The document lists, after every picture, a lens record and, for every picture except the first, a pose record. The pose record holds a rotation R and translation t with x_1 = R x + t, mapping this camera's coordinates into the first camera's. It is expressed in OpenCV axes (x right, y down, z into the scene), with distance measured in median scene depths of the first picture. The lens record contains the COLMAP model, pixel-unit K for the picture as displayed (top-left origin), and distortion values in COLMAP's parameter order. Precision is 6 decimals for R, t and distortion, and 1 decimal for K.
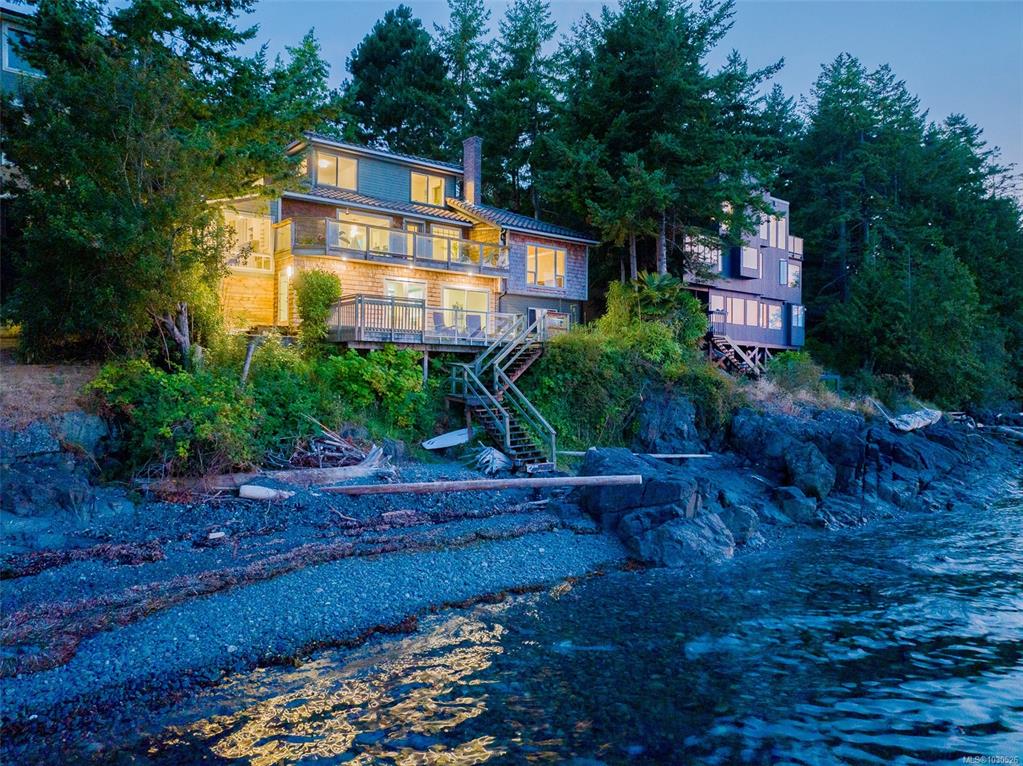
lens RADIAL K [[718.7, 0, 508.4], [0, 718.7, 379.7], [0, 0, 1]] dist [-0.035707, -0.003964]
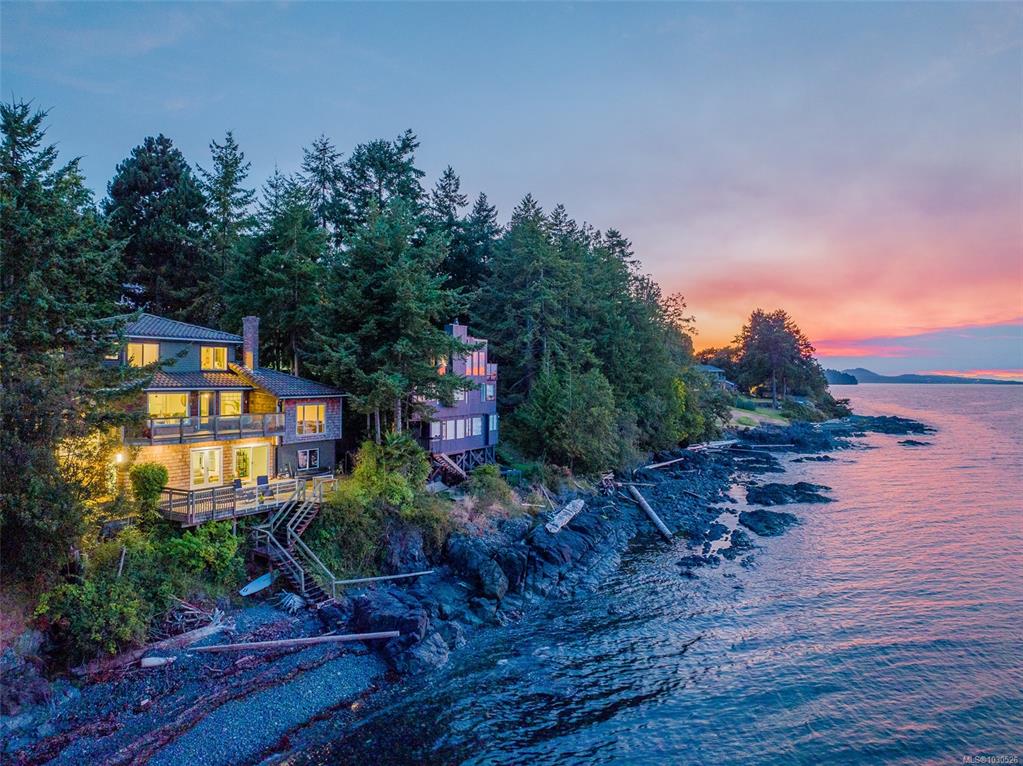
lens RADIAL K [[718.7, 0, 508.4], [0, 718.7, 379.7], [0, 0, 1]] dist [-0.035707, -0.003964]
pose [[0.925134, -0.000607, 0.379639, -0.126324], [0.001564, 0.999996, -0.002213, -0.256104], [-0.379637, 0.002641, 0.925132, -0.403166]]
